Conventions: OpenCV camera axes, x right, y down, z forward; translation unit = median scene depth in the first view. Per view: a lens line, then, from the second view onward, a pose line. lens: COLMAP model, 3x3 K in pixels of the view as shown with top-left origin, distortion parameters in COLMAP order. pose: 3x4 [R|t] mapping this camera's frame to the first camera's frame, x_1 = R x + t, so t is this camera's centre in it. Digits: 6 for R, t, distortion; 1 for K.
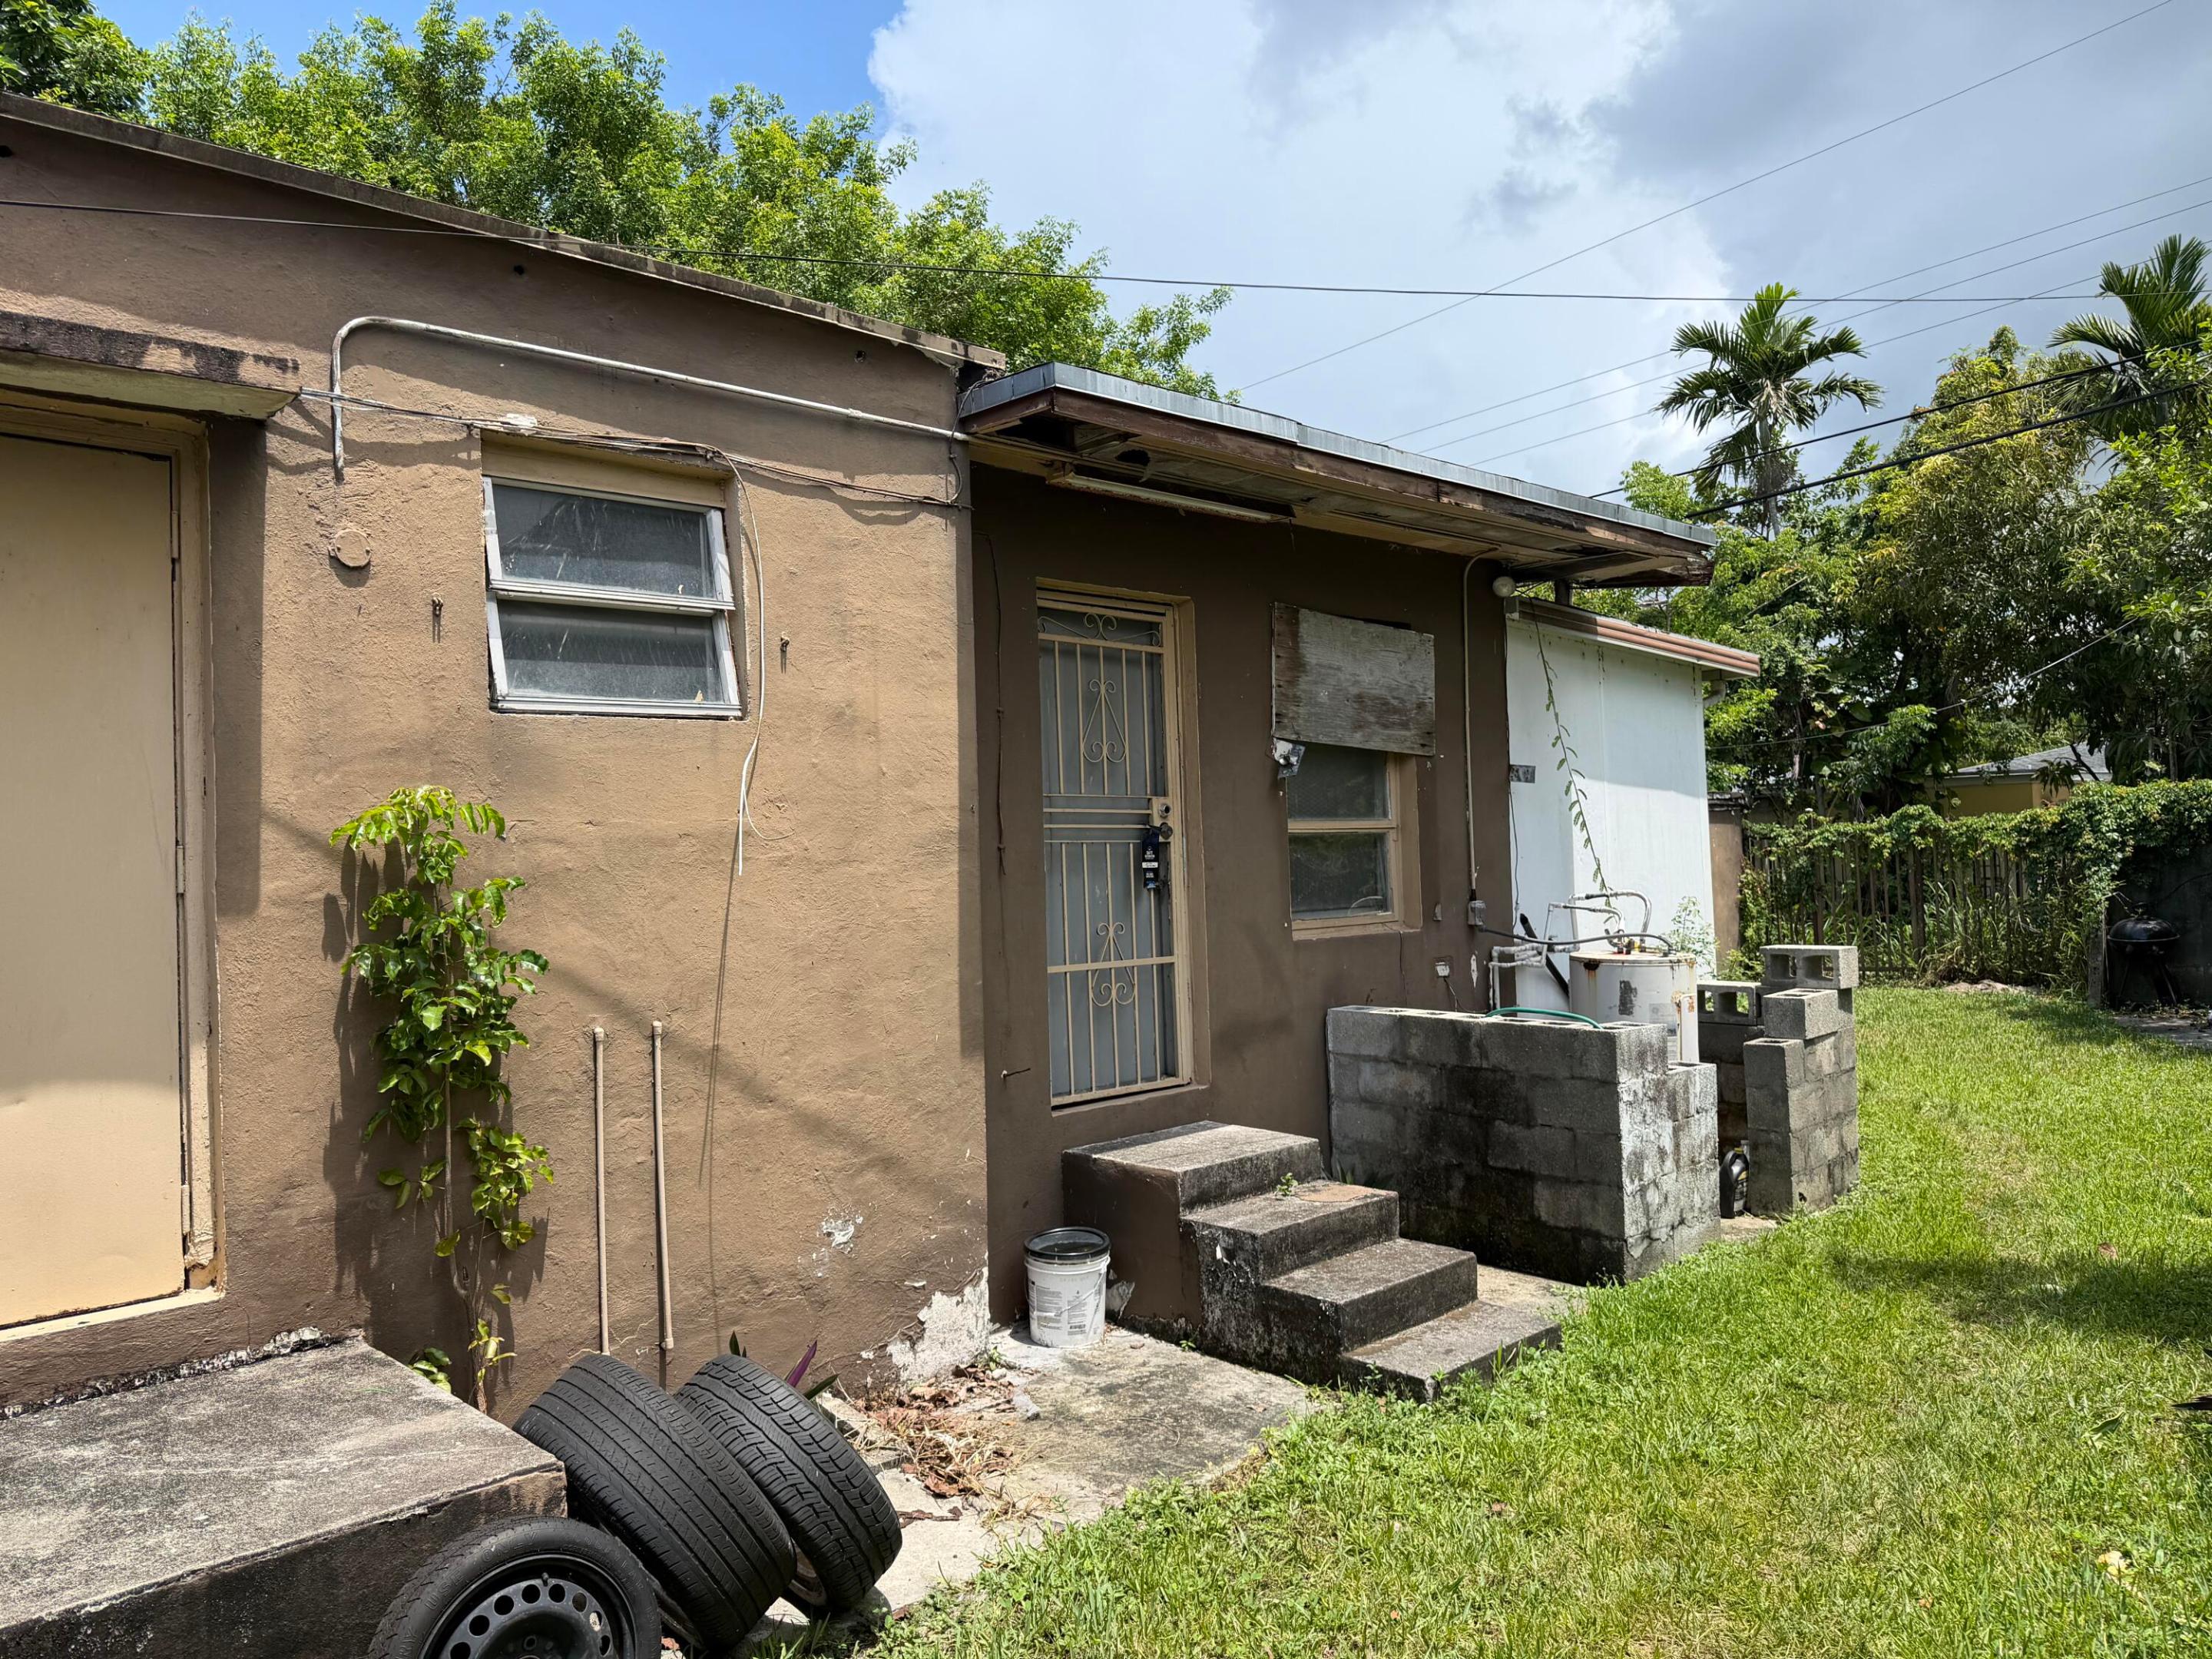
lens RADIAL K [[1553.0, 0, 1115.5], [0, 1553.0, 826.4], [0, 0, 1]] dist [0.019934, -0.026777]
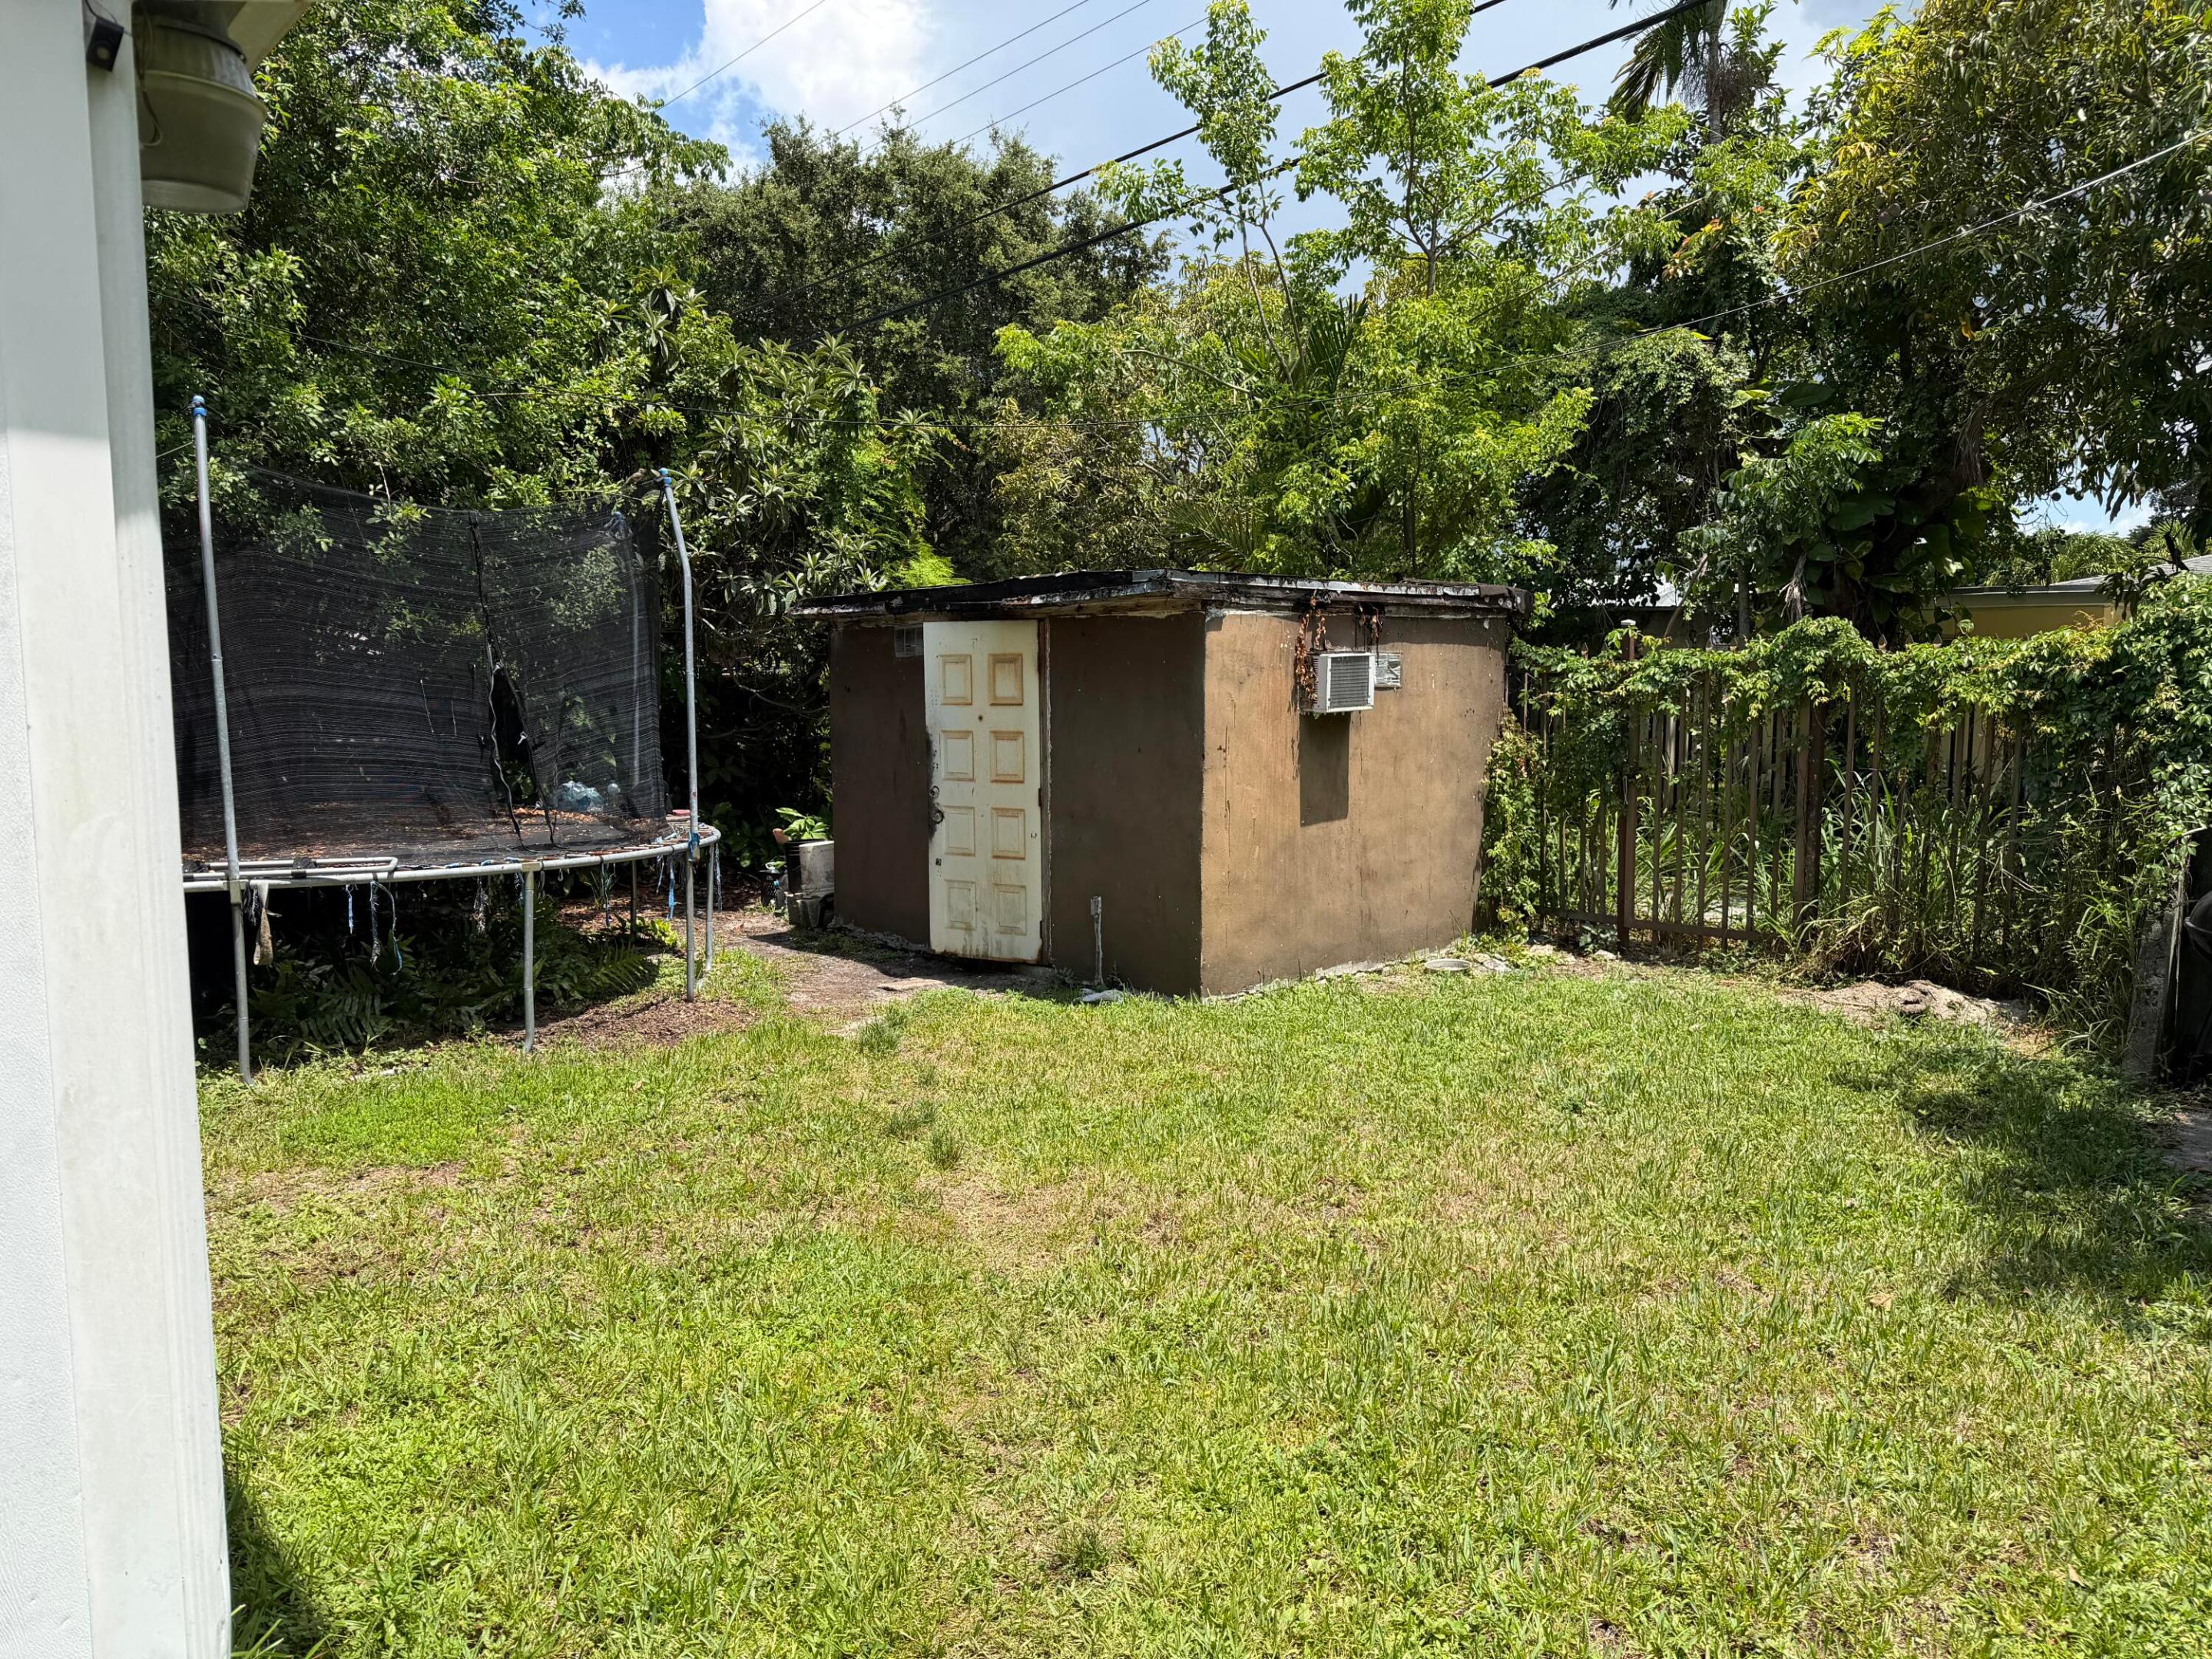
lens RADIAL K [[1553.0, 0, 1096.3], [0, 1553.0, 830.1], [0, 0, 1]] dist [0.019934, -0.026777]
pose [[0.998023, 0.040047, -0.048436, 0.308961], [-0.033848, 0.991876, 0.122626, 0.000603], [0.052954, -0.120744, 0.991270, 0.486383]]
